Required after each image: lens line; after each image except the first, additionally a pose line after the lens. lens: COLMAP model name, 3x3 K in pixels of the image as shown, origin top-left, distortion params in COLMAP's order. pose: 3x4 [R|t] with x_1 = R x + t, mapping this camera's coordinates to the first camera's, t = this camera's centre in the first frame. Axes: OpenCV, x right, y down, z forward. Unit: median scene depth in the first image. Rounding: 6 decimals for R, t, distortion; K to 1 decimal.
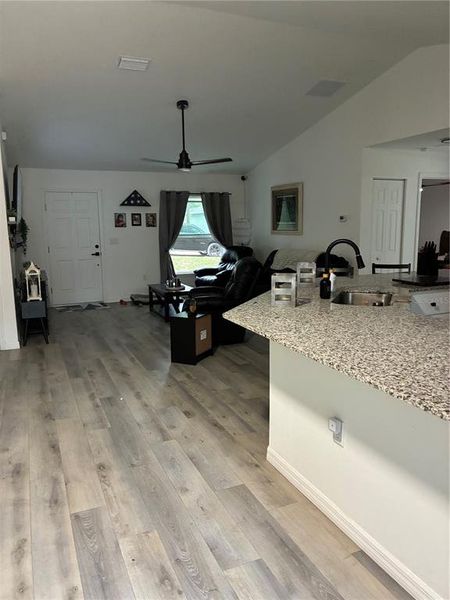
lens RADIAL K [[460.2, 0, 219.1], [0, 460.2, 296.7], [0, 0, 1]] dist [0.043947, -0.054192]
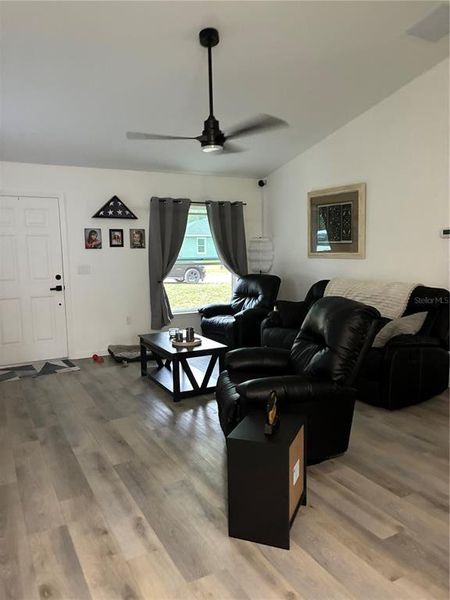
lens RADIAL K [[460.2, 0, 226.9], [0, 460.2, 301.9], [0, 0, 1]] dist [0.043947, -0.054192]
pose [[0.995401, -0.013583, 0.094827, -0.119568], [0.017613, 0.998971, -0.041796, -0.057202], [-0.094162, 0.043274, 0.994616, 0.436394]]
